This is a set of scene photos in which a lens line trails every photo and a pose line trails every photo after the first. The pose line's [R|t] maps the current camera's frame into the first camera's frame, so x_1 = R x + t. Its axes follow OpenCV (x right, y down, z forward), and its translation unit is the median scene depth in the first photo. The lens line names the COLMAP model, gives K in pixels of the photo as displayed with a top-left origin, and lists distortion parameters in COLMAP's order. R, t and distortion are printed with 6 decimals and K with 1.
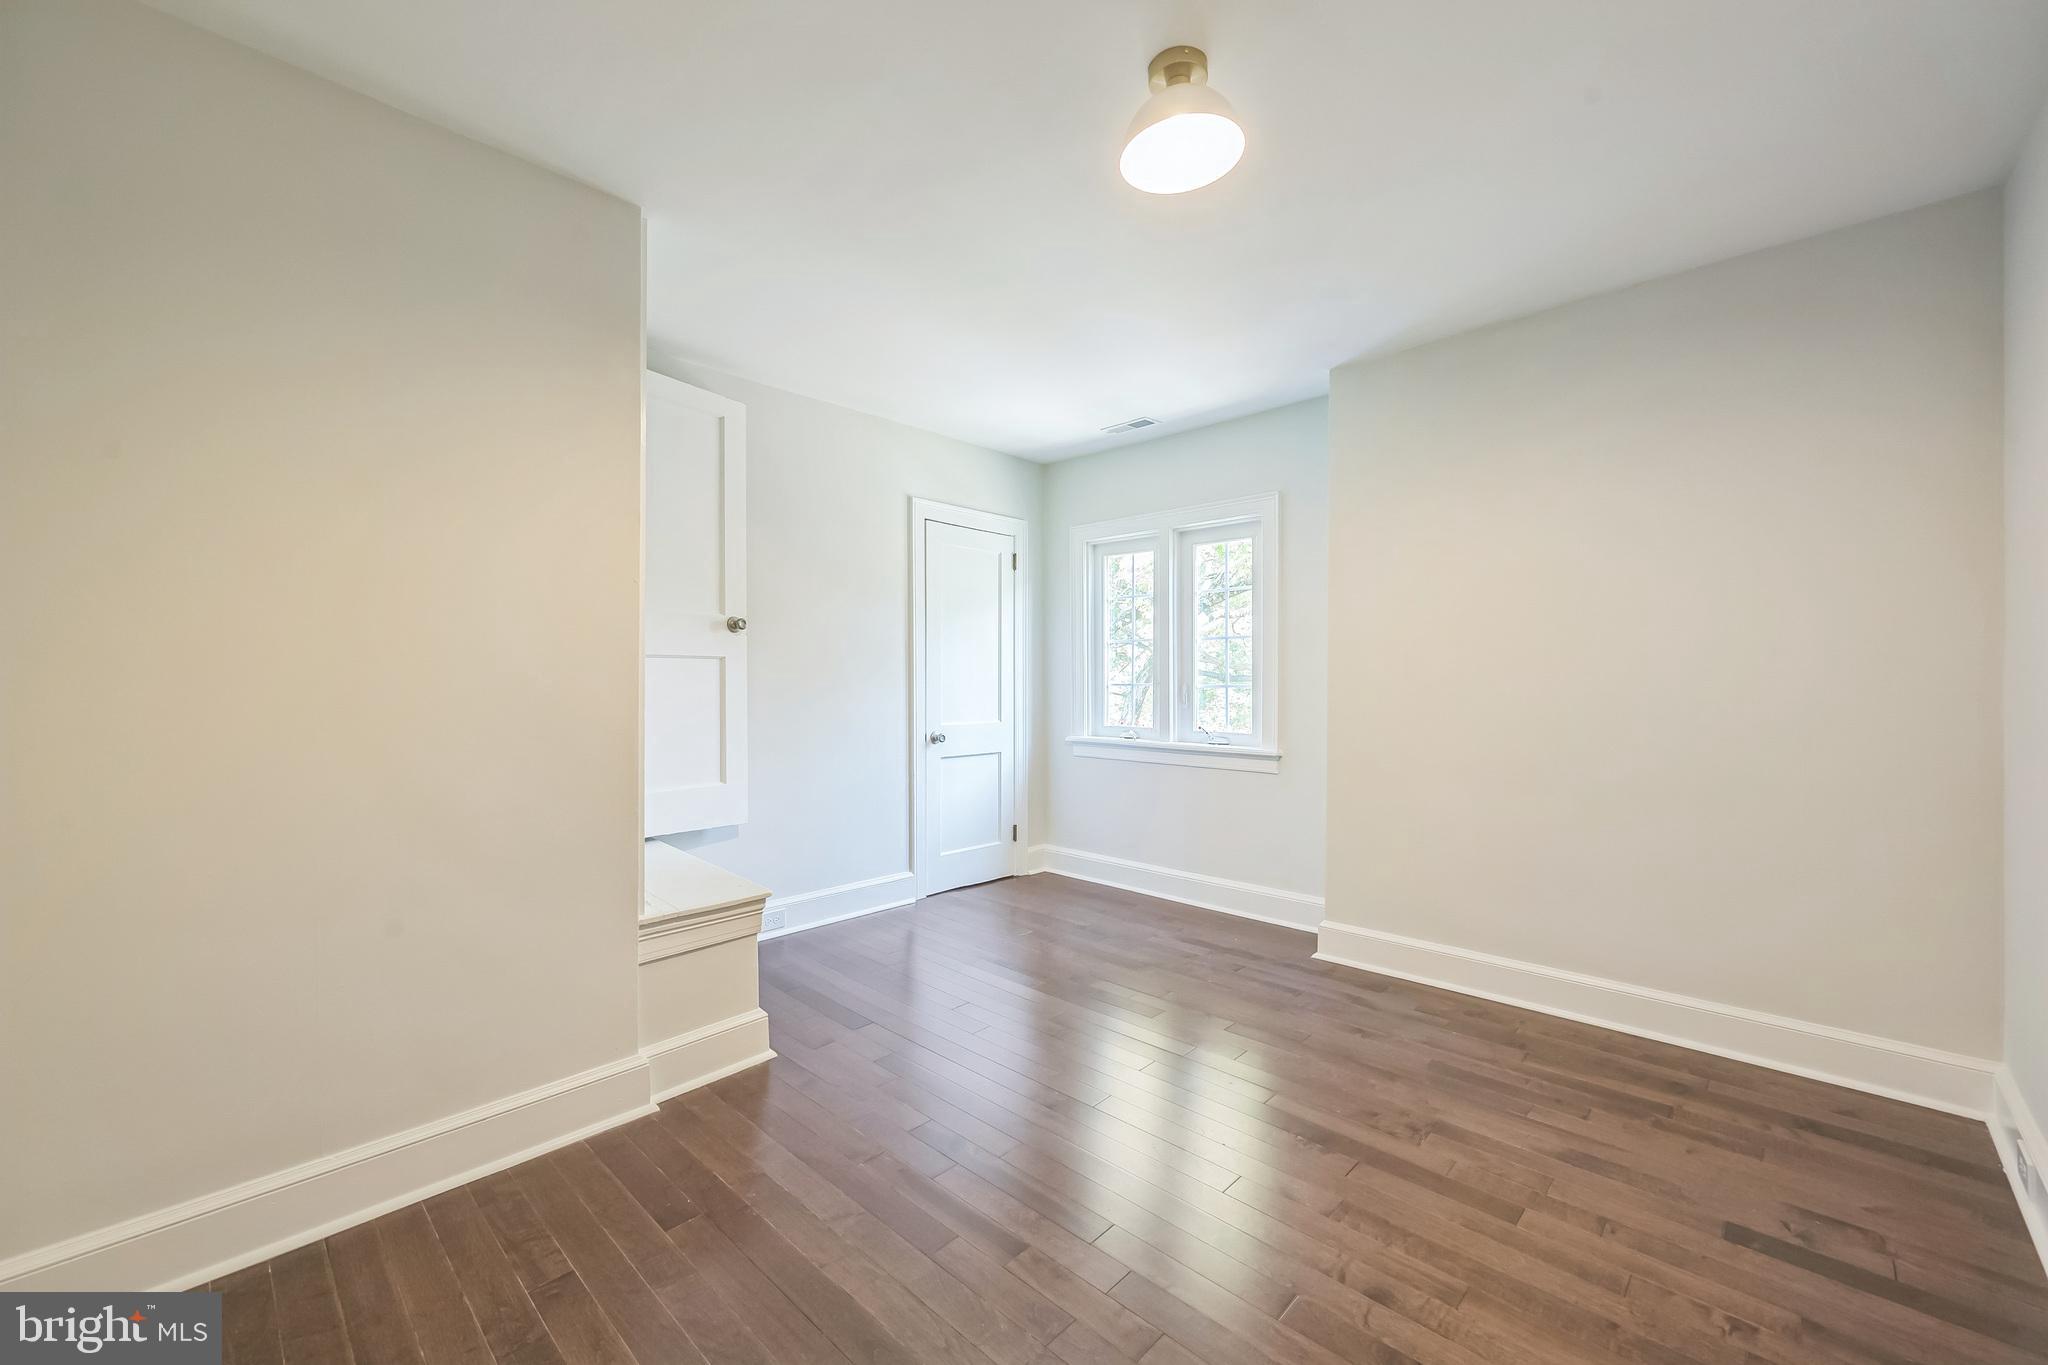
lens RADIAL K [[814.7, 0, 1021.3], [0, 814.7, 680.4], [0, 0, 1]] dist [-0.000516, -0.000029]
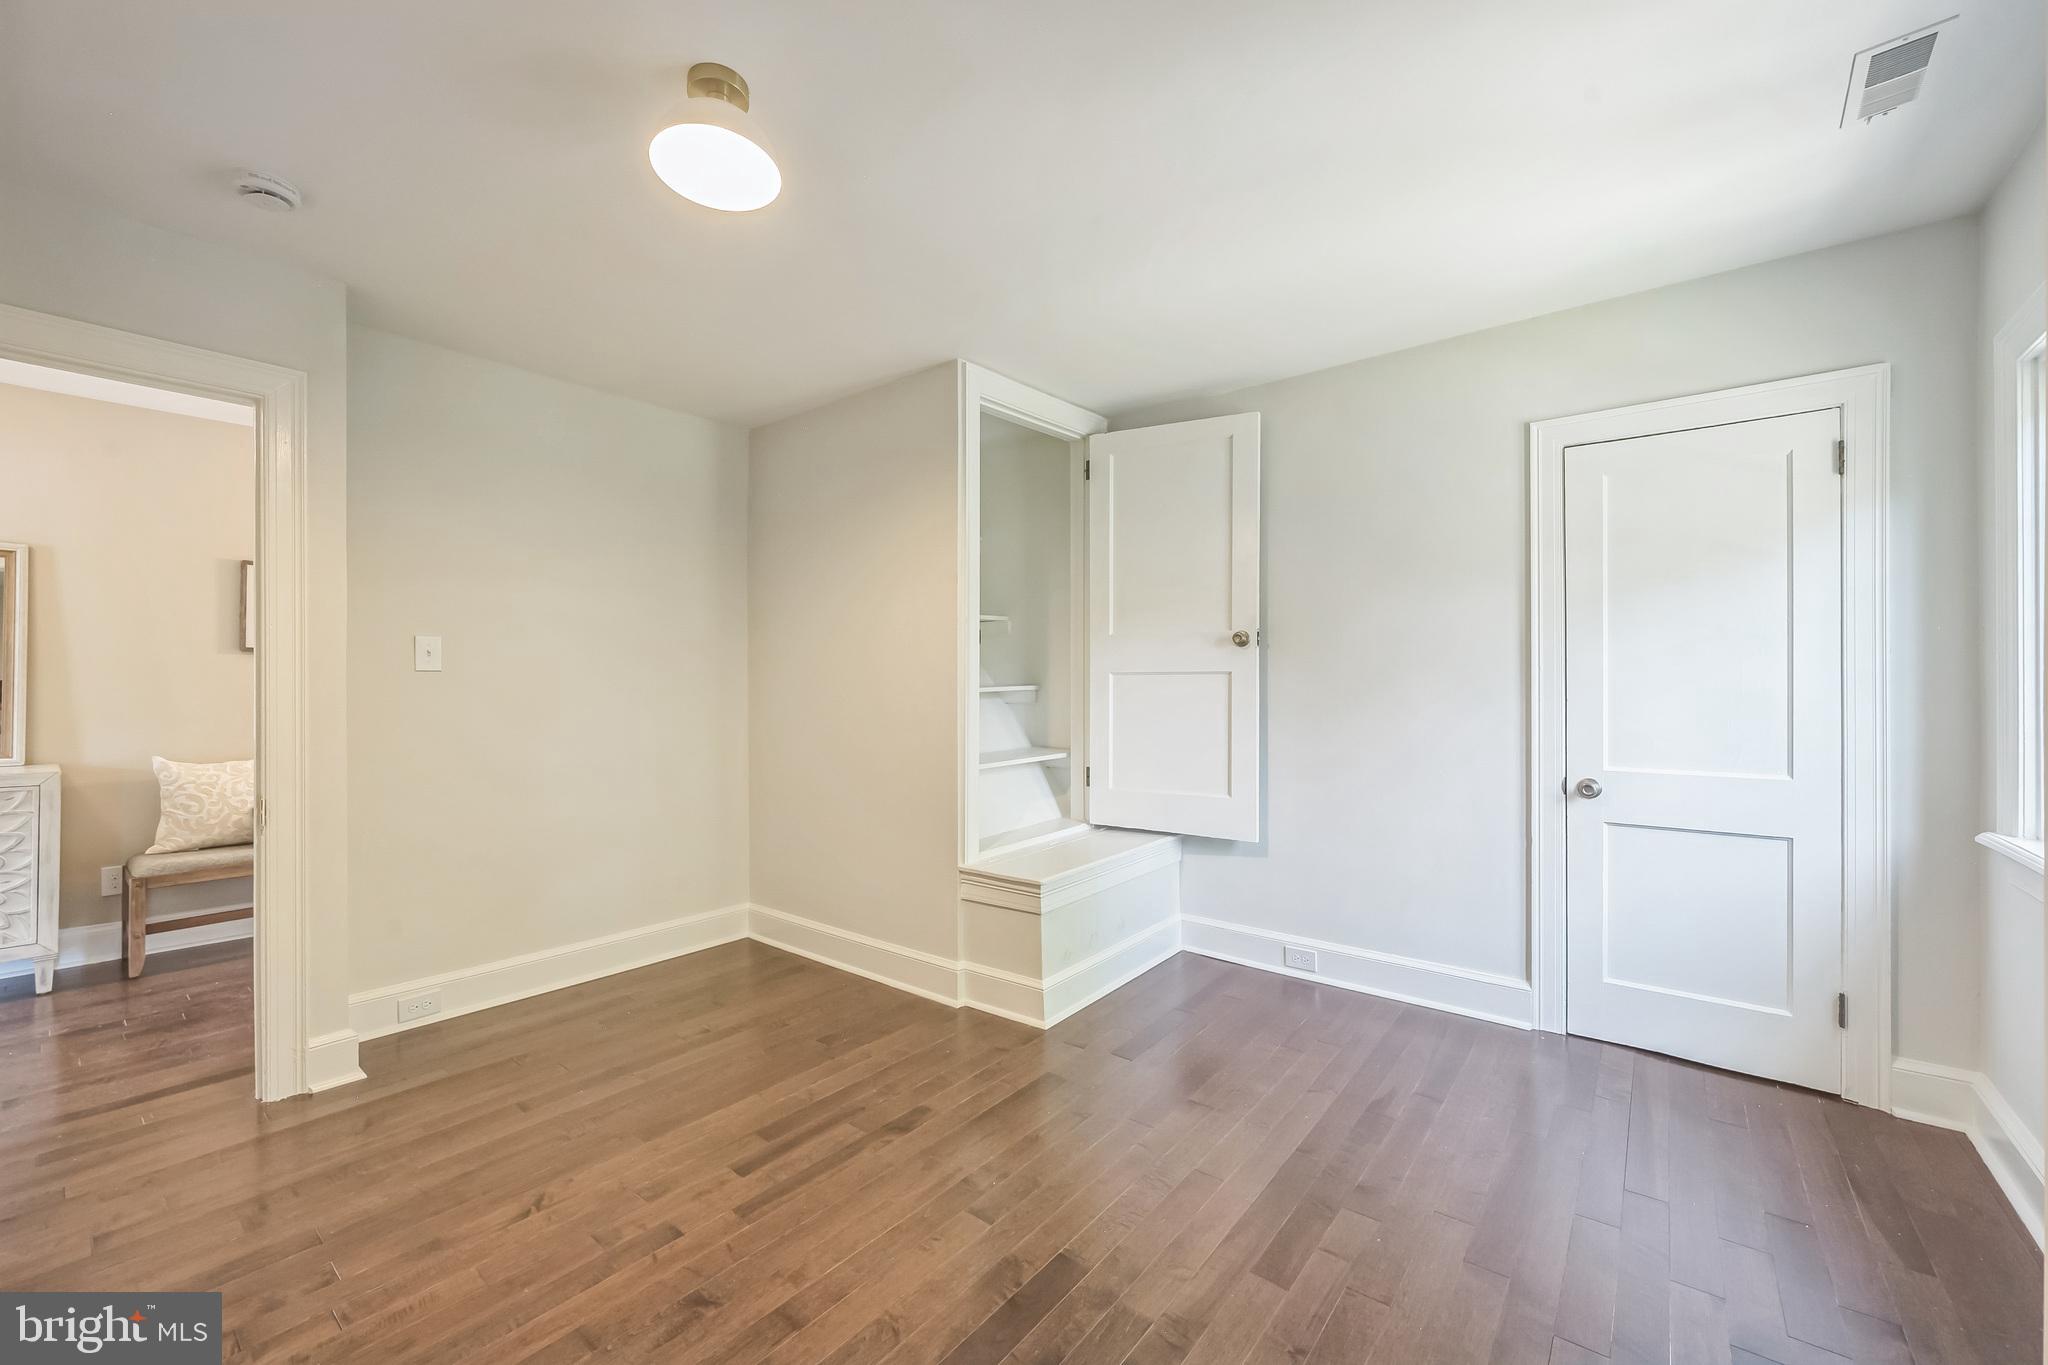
lens RADIAL K [[814.7, 0, 1021.3], [0, 814.7, 680.4], [0, 0, 1]] dist [-0.000516, -0.000029]
pose [[0.079862, -0.010885, -0.996747, 0.508071], [-0.000556, 0.999940, -0.010965, -0.005971], [0.996806, 0.001430, 0.079851, 0.537845]]
